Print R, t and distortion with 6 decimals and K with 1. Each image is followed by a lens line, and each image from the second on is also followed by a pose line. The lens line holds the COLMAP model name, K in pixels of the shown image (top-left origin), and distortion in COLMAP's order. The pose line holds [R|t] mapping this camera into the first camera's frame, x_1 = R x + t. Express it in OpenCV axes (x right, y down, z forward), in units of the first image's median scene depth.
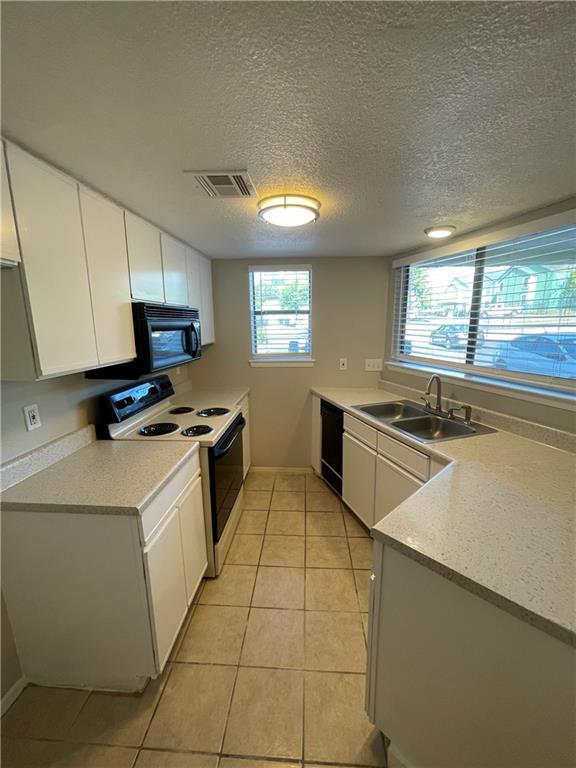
lens RADIAL K [[311.2, 0, 288.0], [0, 311.2, 384.0], [0, 0, 1]] dist [-0.003271, -0.000320]
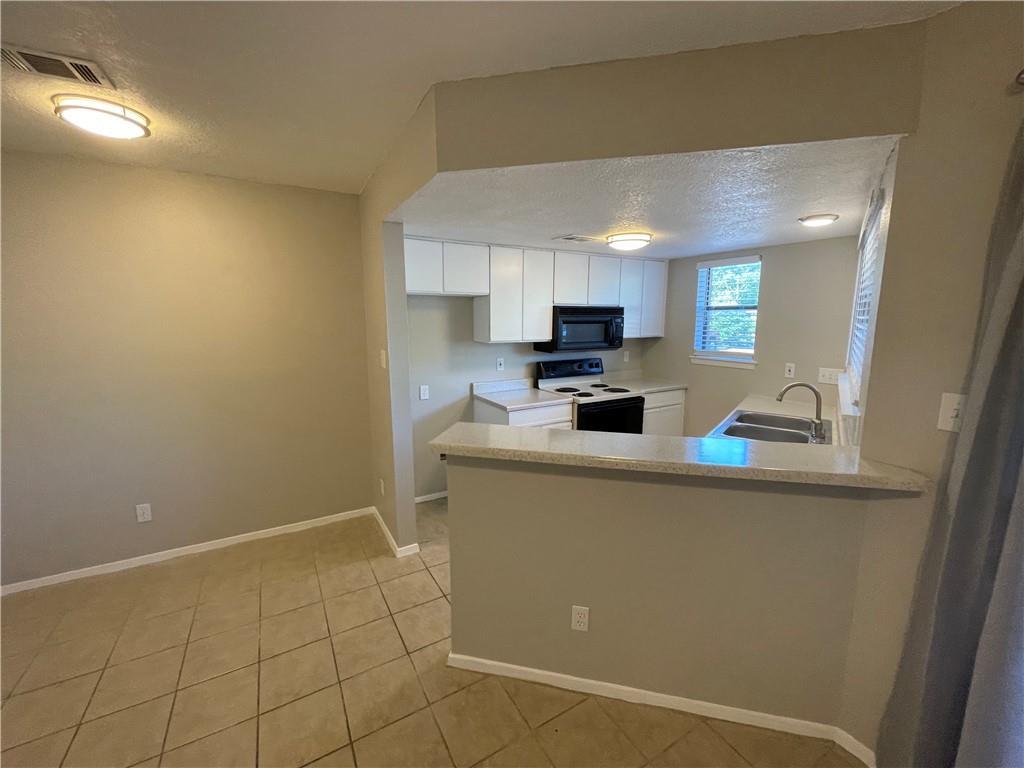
lens RADIAL K [[414.9, 0, 512.0], [0, 414.9, 384.0], [0, 0, 1]] dist [-0.003271, -0.000320]
pose [[0.557562, 0.139451, -0.818338, 1.121996], [-0.166090, 0.984597, 0.054620, 0.056710], [0.813350, 0.105464, 0.572135, -0.356459]]
